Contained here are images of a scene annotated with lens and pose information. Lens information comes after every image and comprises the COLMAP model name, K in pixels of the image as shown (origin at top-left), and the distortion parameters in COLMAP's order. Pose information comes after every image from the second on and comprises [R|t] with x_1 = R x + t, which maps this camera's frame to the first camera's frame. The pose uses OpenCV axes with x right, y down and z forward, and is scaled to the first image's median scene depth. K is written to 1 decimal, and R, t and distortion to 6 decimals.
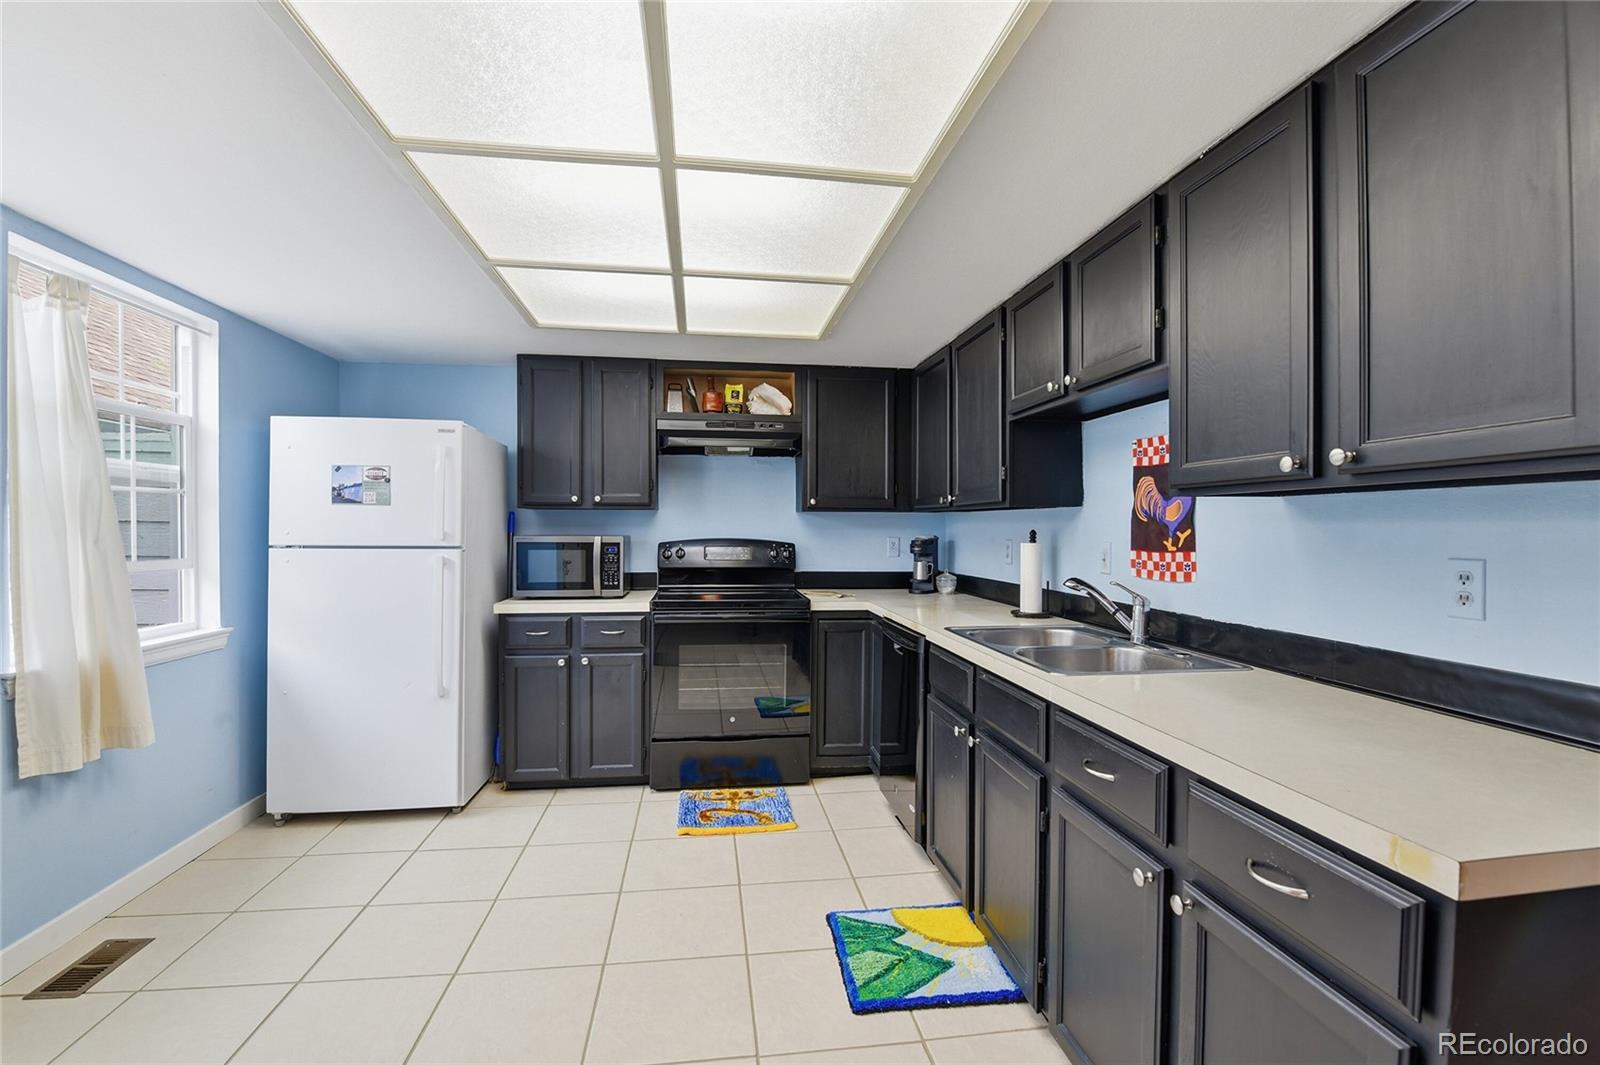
lens RADIAL K [[716.4, 0, 801.5], [0, 716.4, 530.4], [0, 0, 1]] dist [-0.000939, -0.000045]
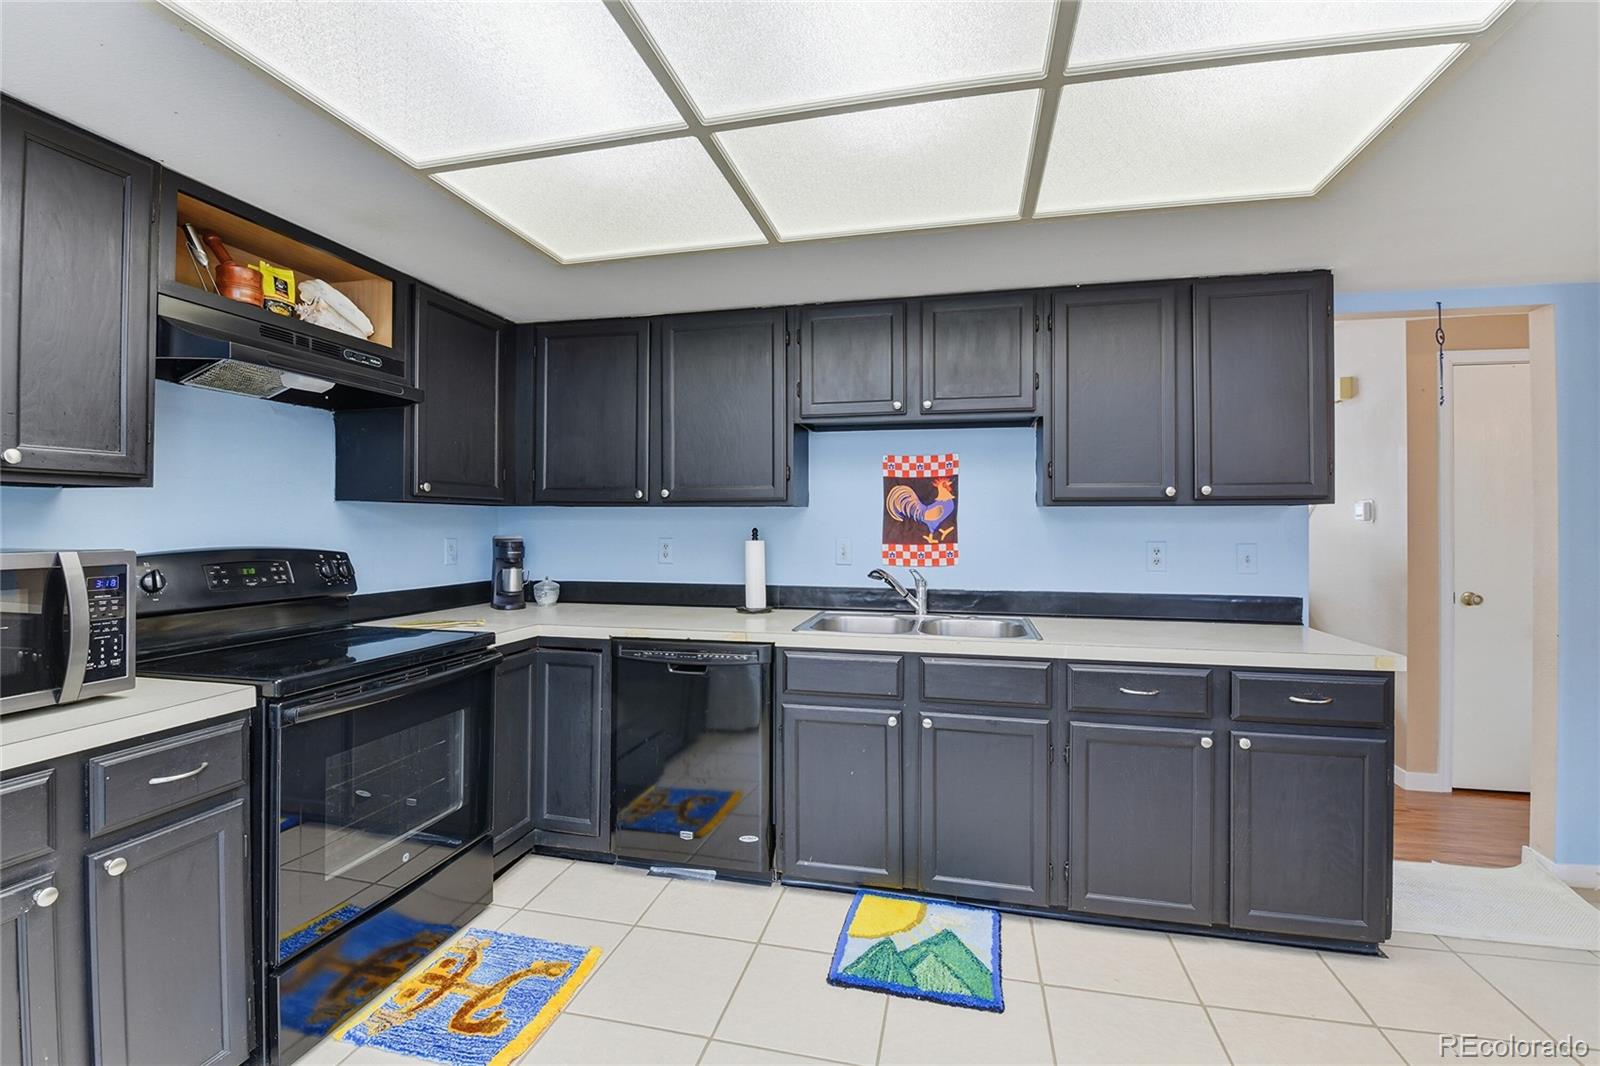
lens RADIAL K [[701.1, 0, 801.0], [0, 701.1, 519.5], [0, 0, 1]] dist [-0.003748, -0.000405]
pose [[0.356950, 0.002815, 0.934119, -0.731432], [0.003489, 0.999984, -0.004347, -0.009996], [-0.934117, 0.004811, 0.356934, 0.704458]]
